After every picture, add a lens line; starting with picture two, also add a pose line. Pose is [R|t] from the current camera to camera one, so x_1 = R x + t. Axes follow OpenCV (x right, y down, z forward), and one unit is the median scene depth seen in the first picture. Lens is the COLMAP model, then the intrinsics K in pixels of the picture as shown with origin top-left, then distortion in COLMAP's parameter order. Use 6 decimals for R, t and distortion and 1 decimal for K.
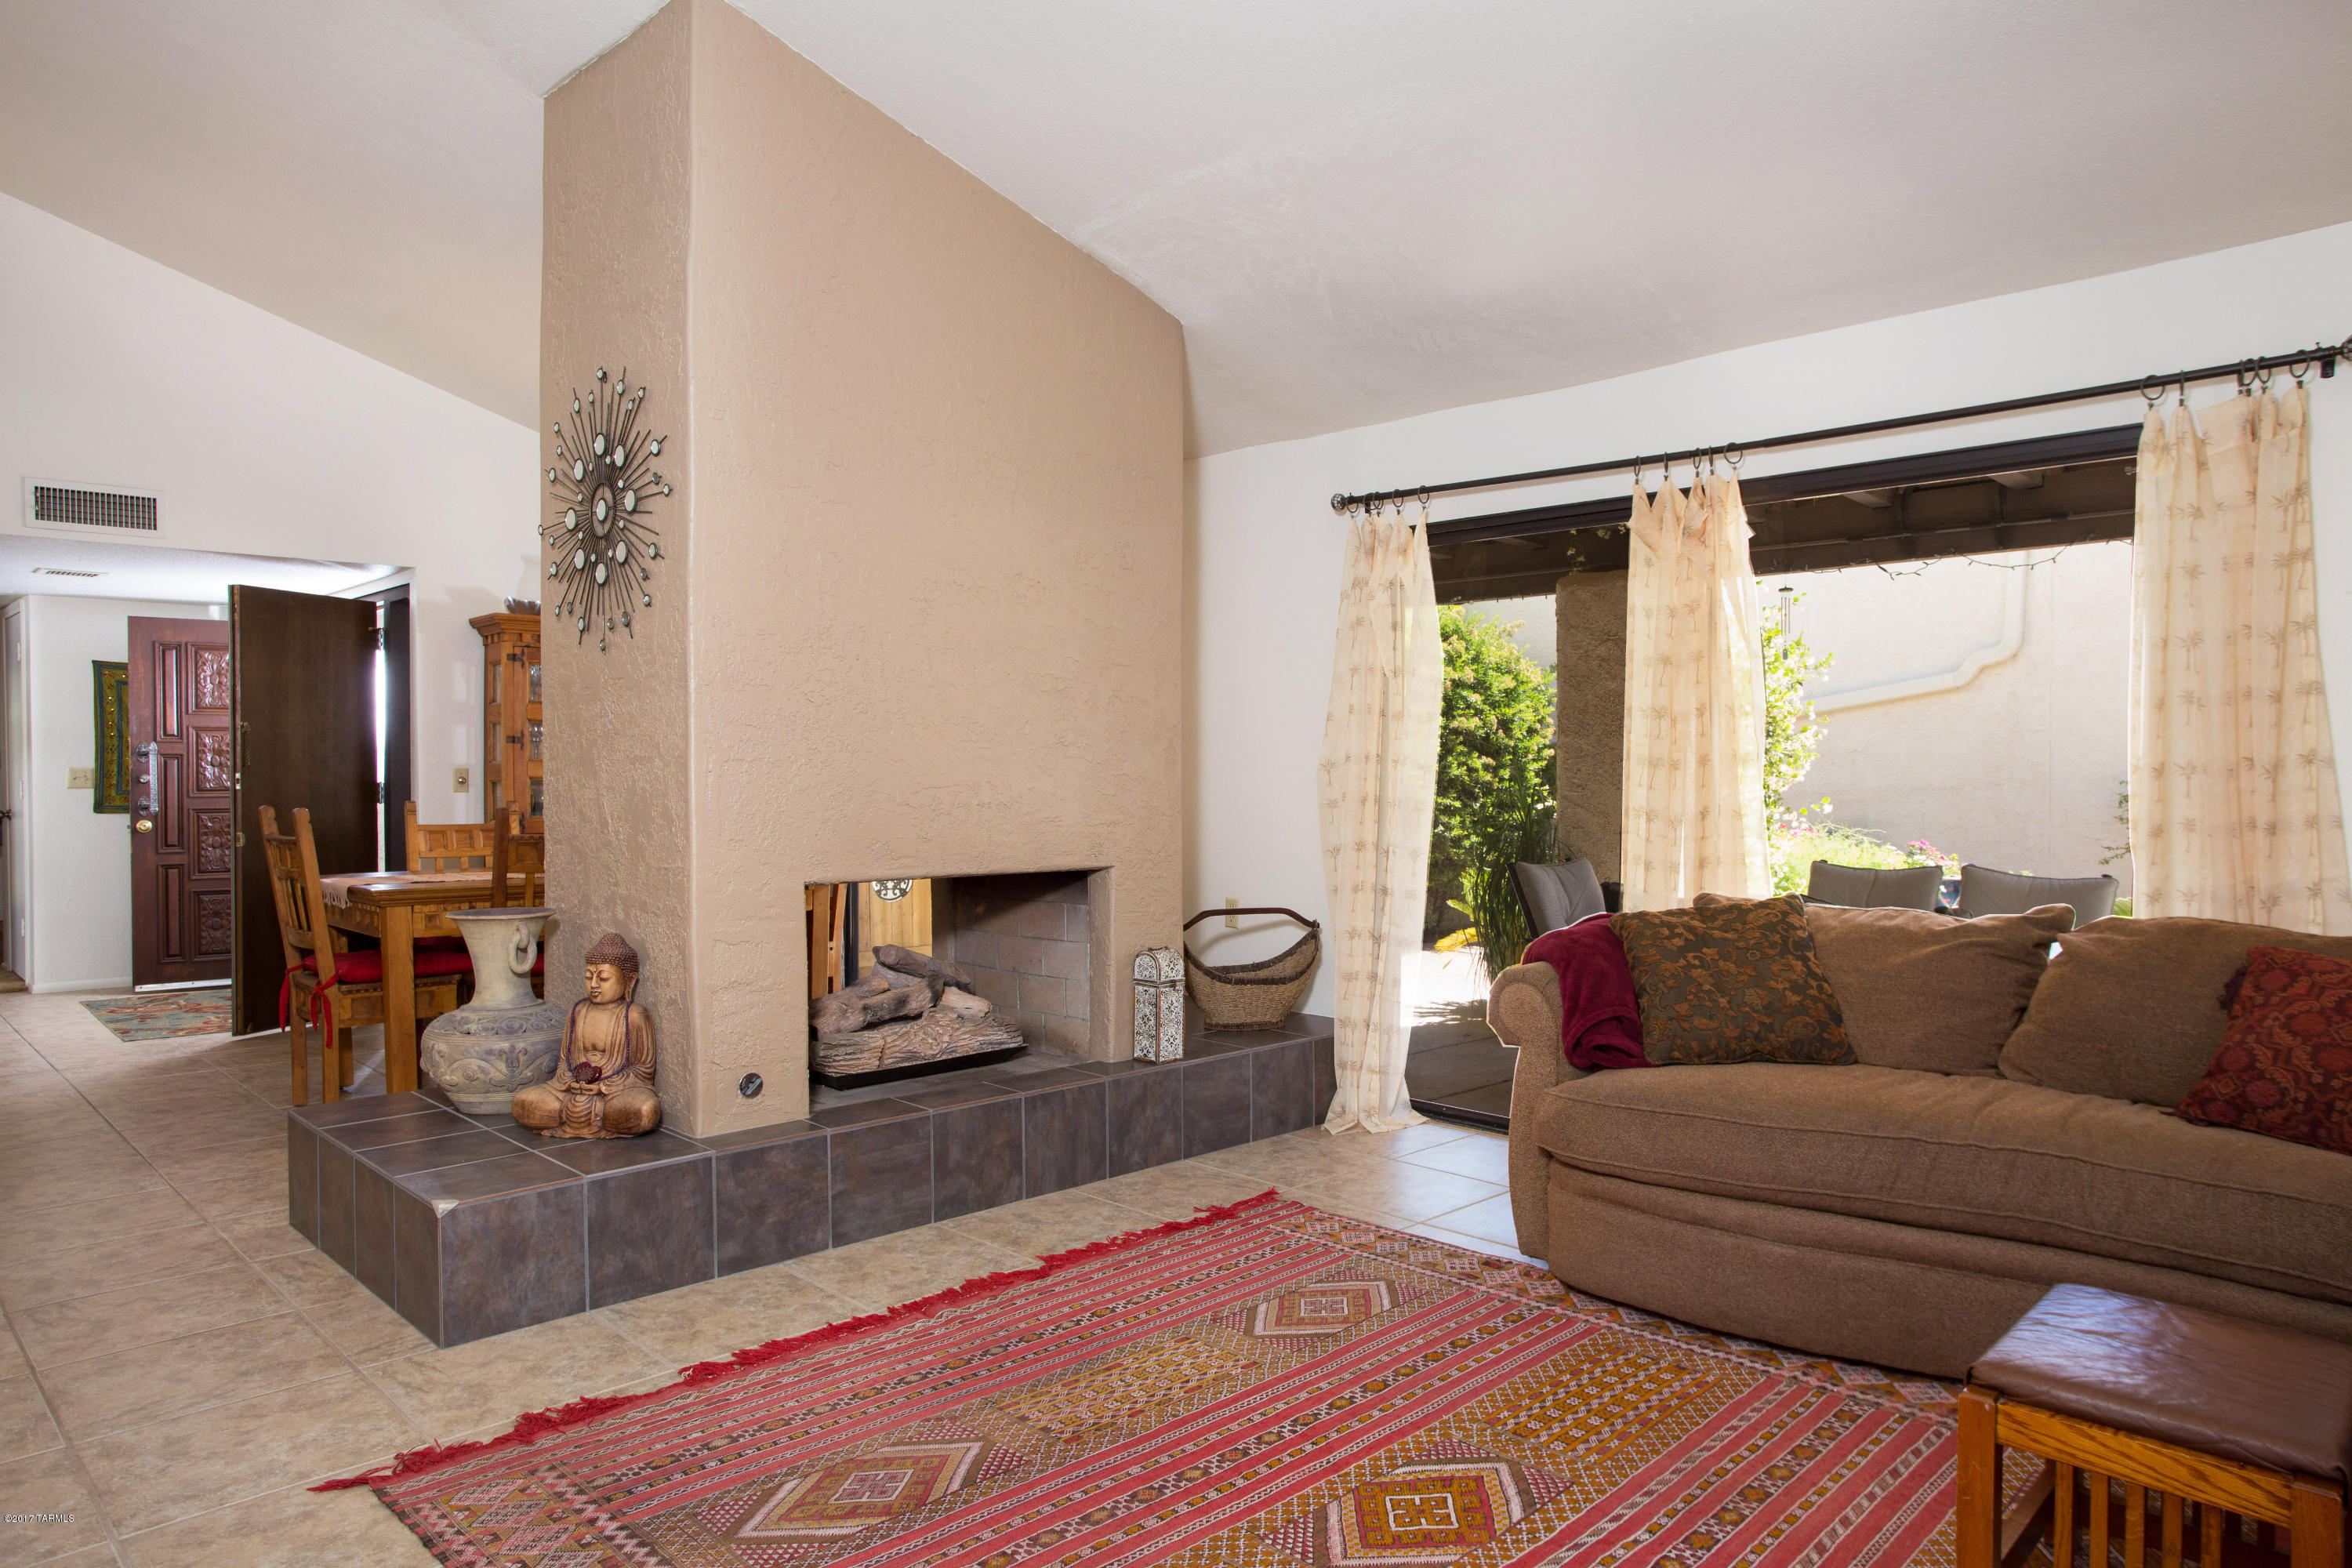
lens RADIAL K [[1490.9, 0, 1200.9], [0, 1490.9, 794.9], [0, 0, 1]] dist [-0.024529, 0.019611]
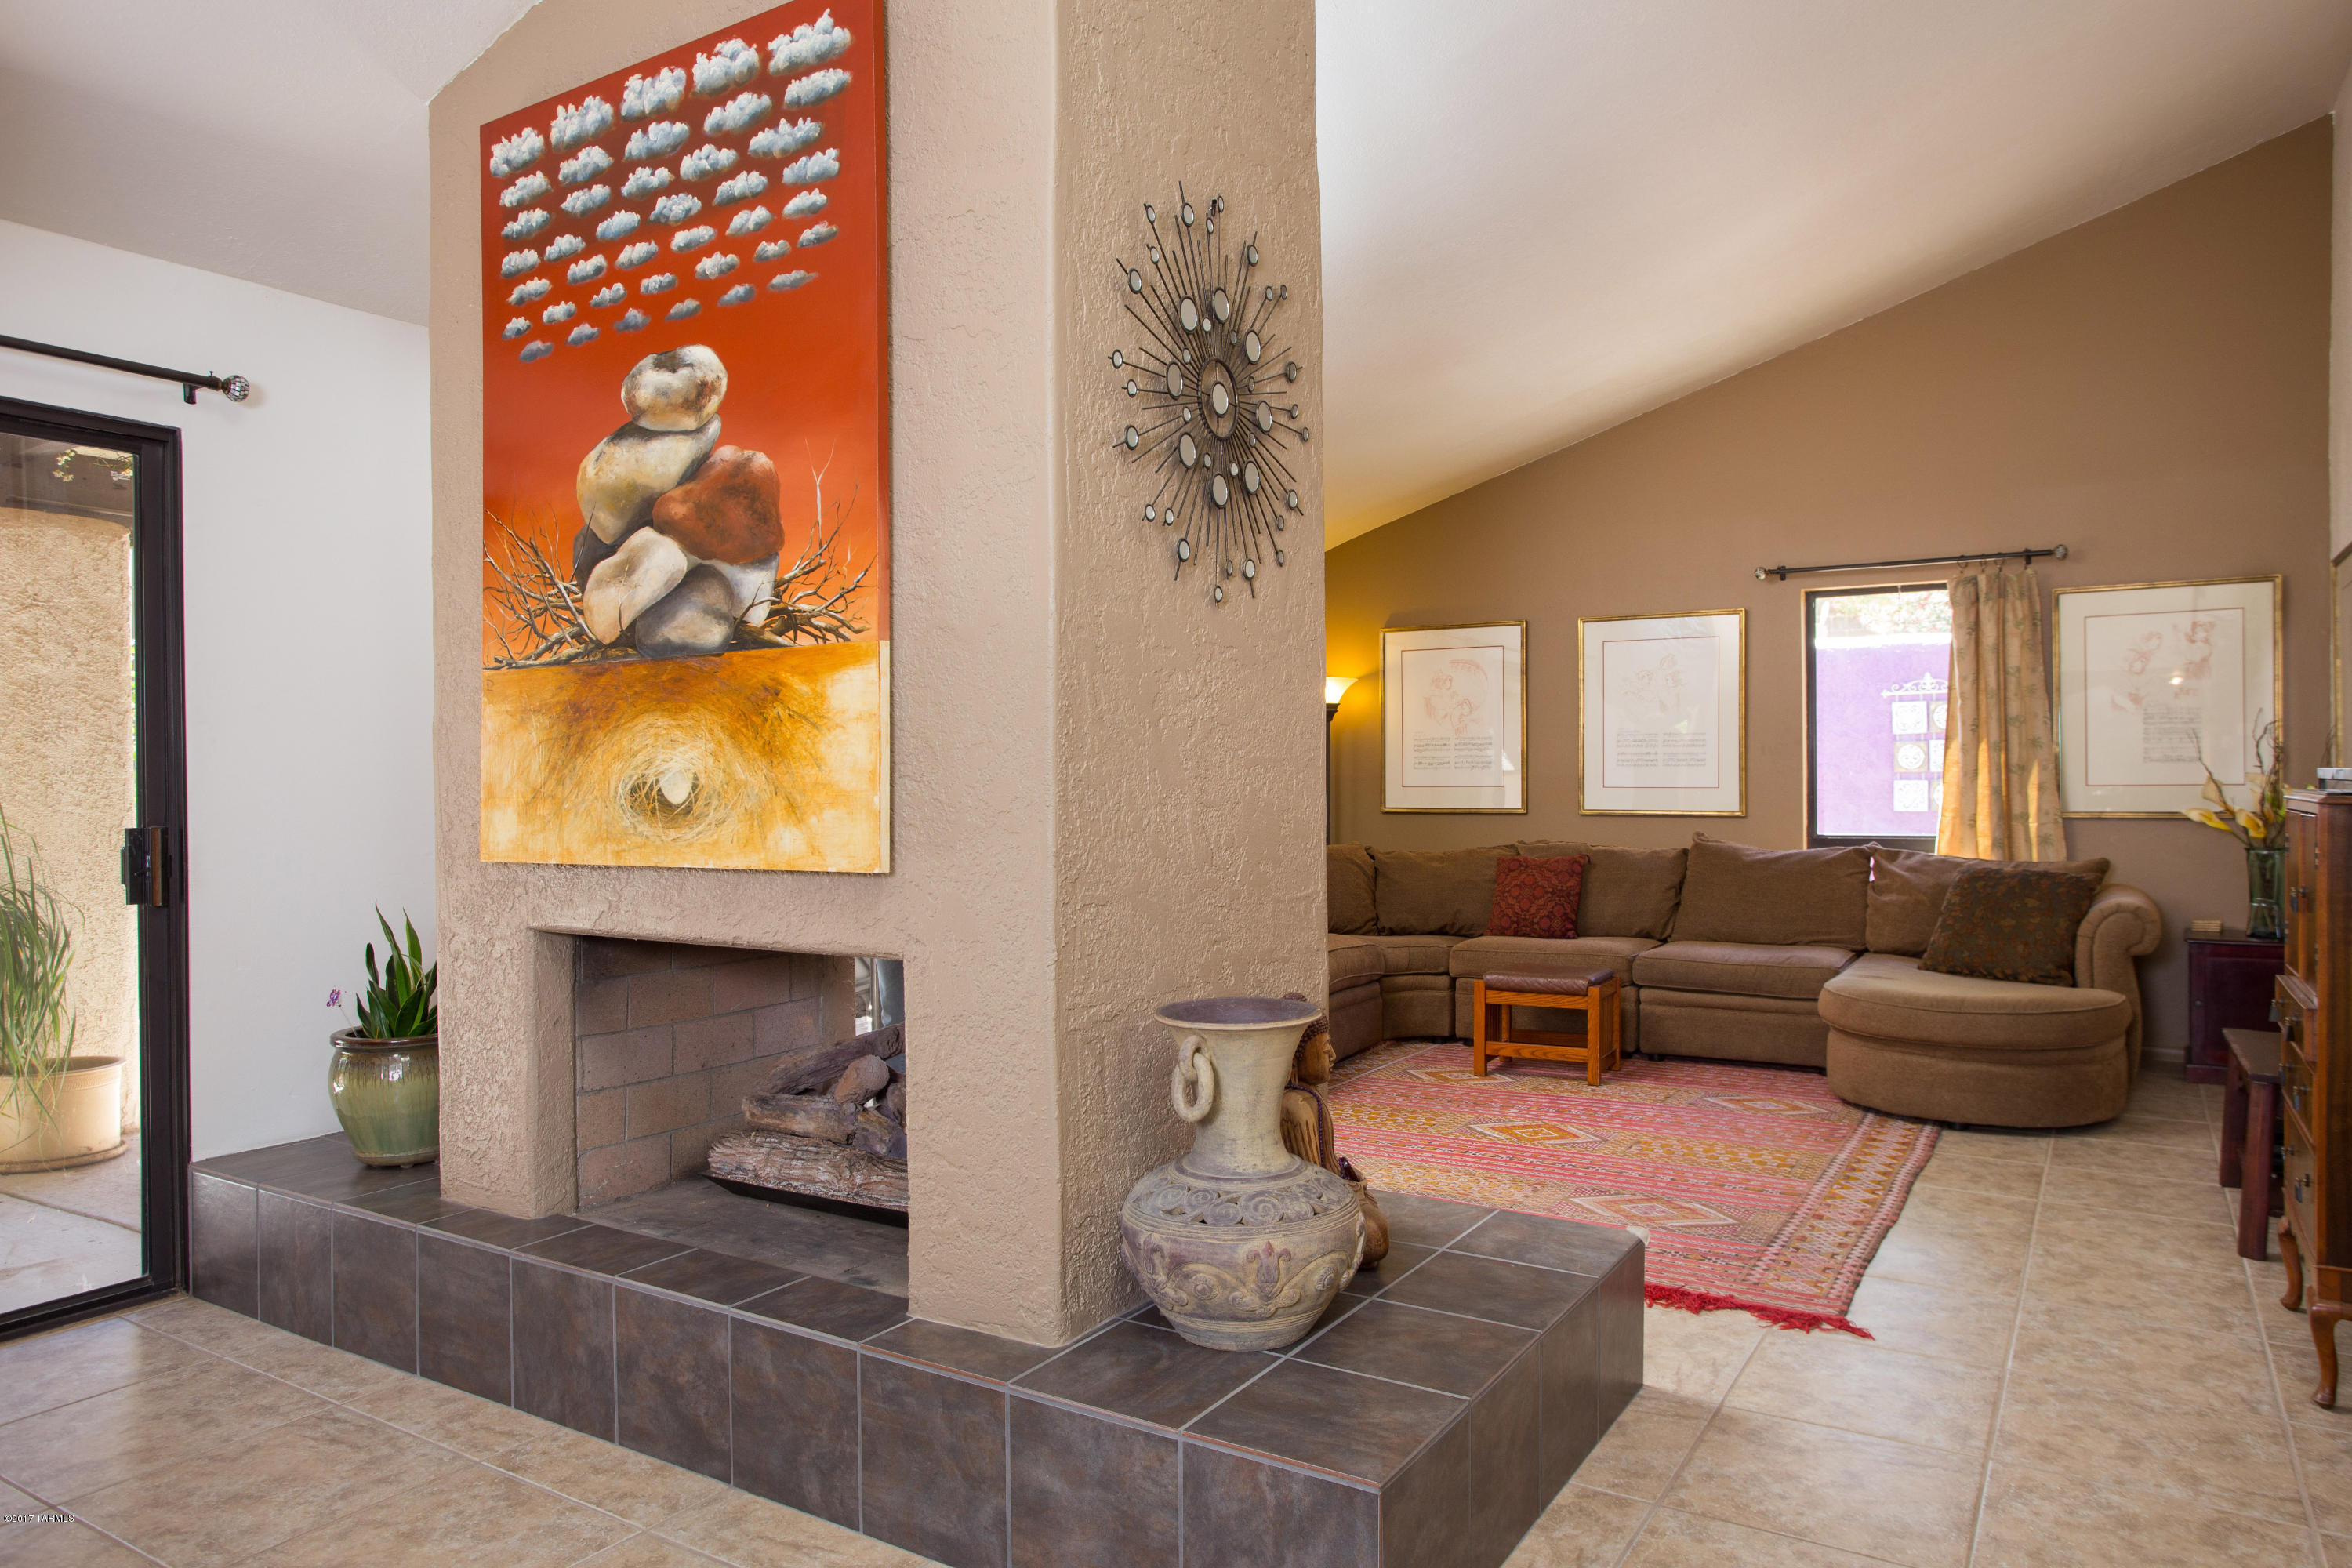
lens RADIAL K [[1490.9, 0, 1201.9], [0, 1490.9, 775.0], [0, 0, 1]] dist [-0.024529, 0.019611]
pose [[-0.238273, 0.008624, 0.971160, -1.207040], [0.018639, 0.999817, -0.004306, -0.018088], [-0.971019, 0.017075, -0.238390, 1.310065]]
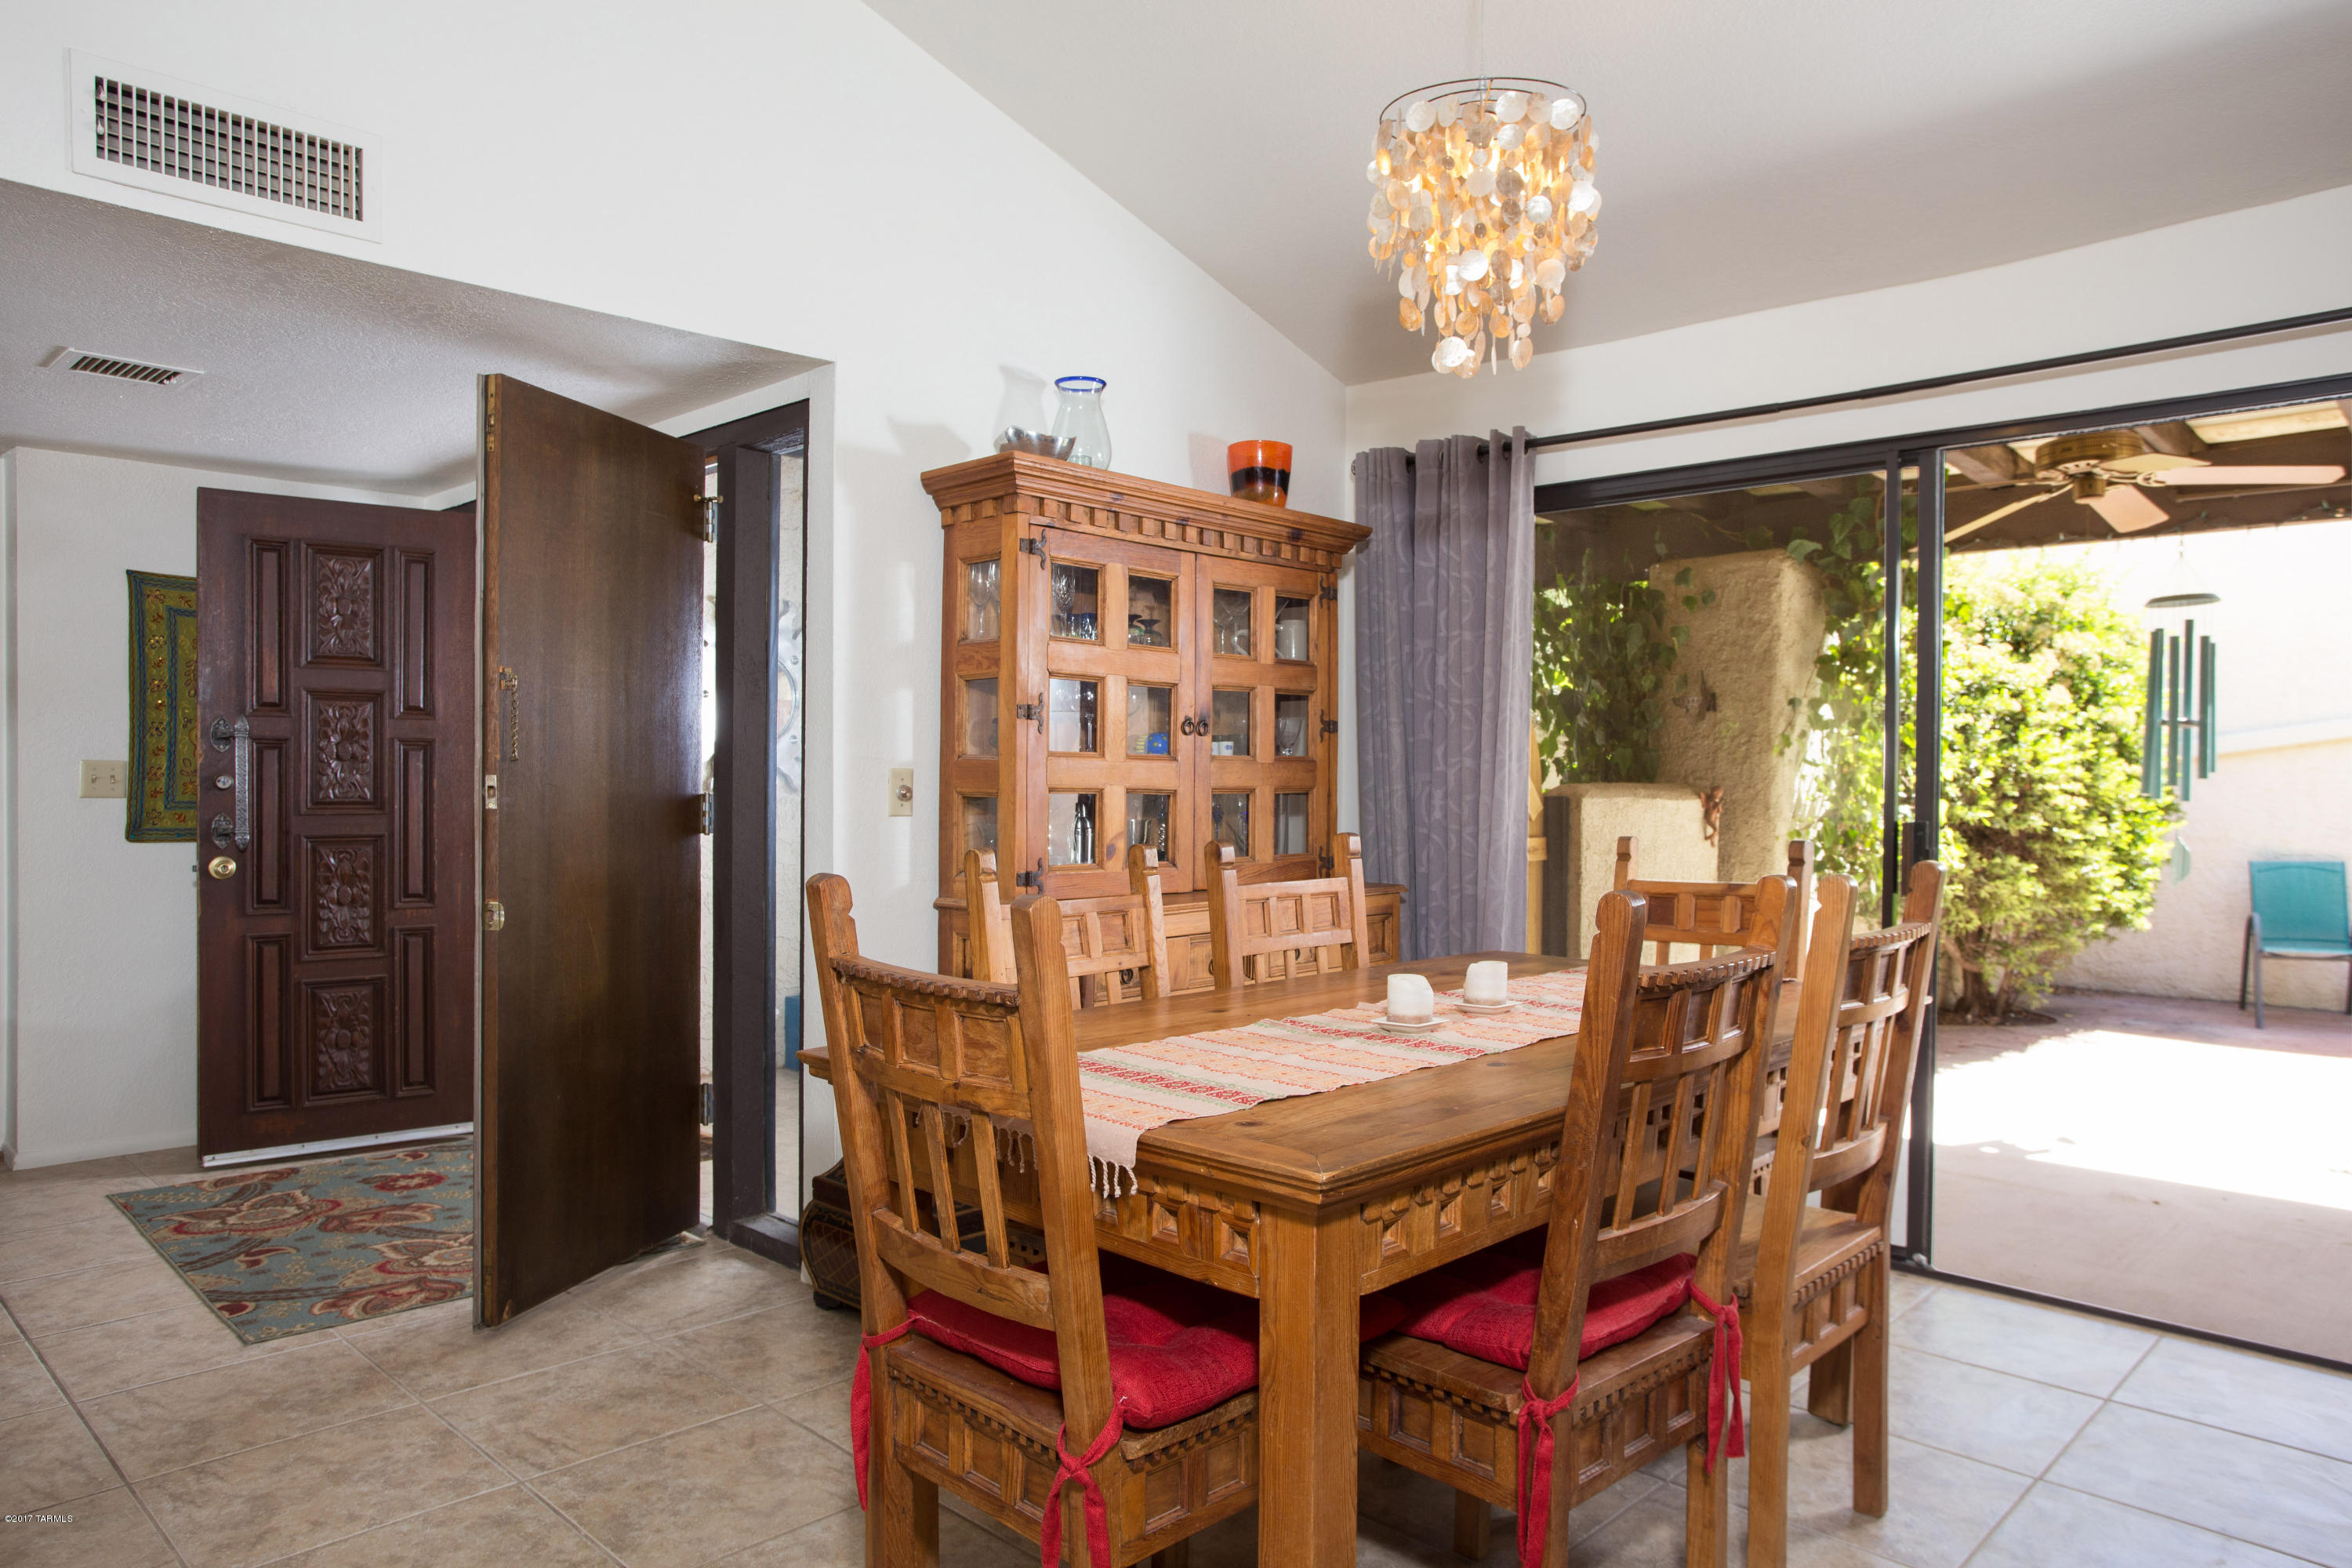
lens RADIAL K [[1490.9, 0, 1164.2], [0, 1490.9, 794.8], [0, 0, 1]] dist [-0.024529, 0.019611]
pose [[0.999663, 0.007962, 0.024711, -0.423444], [-0.007899, 0.999965, -0.002648, -0.008365], [-0.024731, 0.002452, 0.999691, 0.493003]]
